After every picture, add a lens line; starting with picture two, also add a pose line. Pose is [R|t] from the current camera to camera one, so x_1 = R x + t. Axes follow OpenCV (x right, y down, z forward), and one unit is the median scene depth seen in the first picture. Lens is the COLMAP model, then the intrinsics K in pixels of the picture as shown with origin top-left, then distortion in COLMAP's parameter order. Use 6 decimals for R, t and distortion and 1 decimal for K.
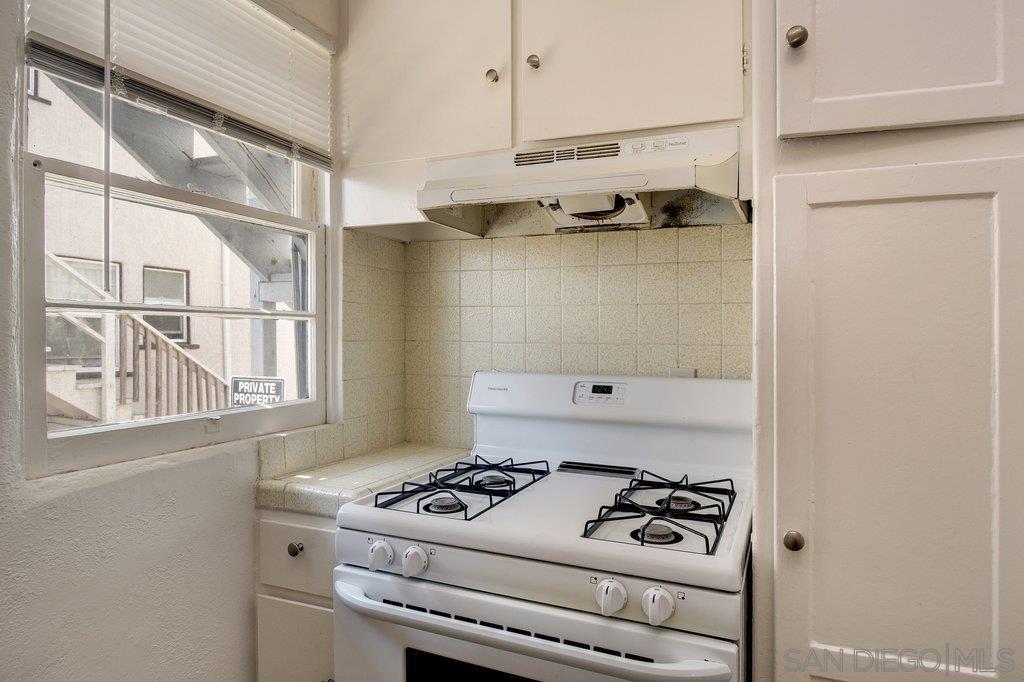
lens RADIAL K [[607.8, 0, 512.0], [0, 607.8, 341.0], [0, 0, 1]] dist [-0.006609, -0.001452]
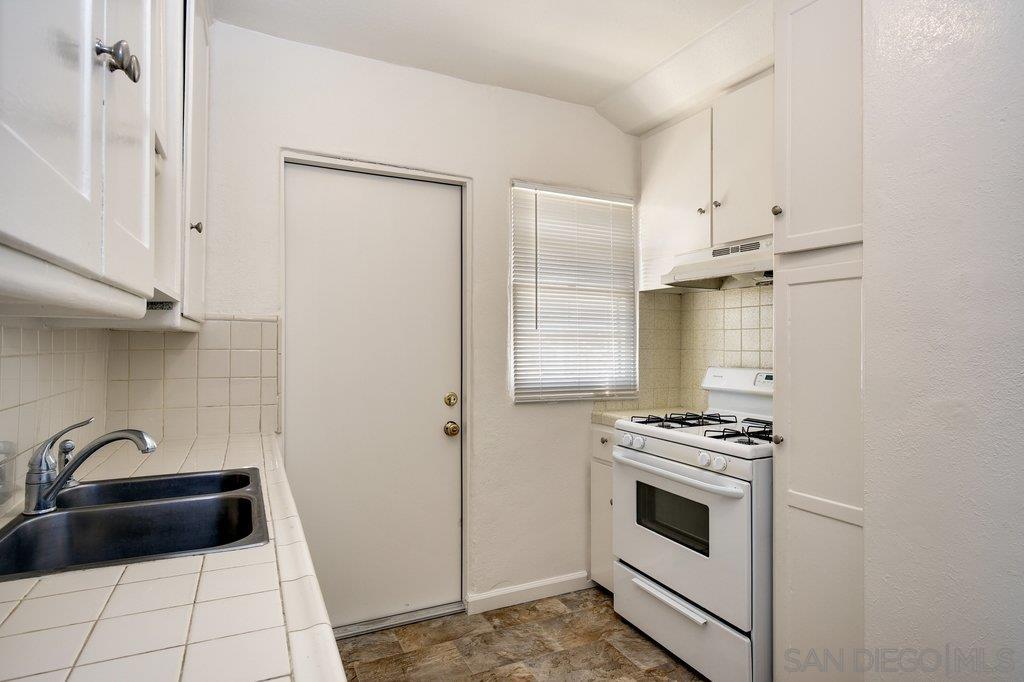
lens RADIAL K [[522.9, 0, 512.0], [0, 522.9, 341.0], [0, 0, 1]] dist [-0.010769, -0.000525]
pose [[0.762710, -0.006063, -0.646712, 0.596566], [-0.009321, 0.999749, -0.020366, 0.013986], [0.646673, 0.021561, 0.762462, -0.658551]]
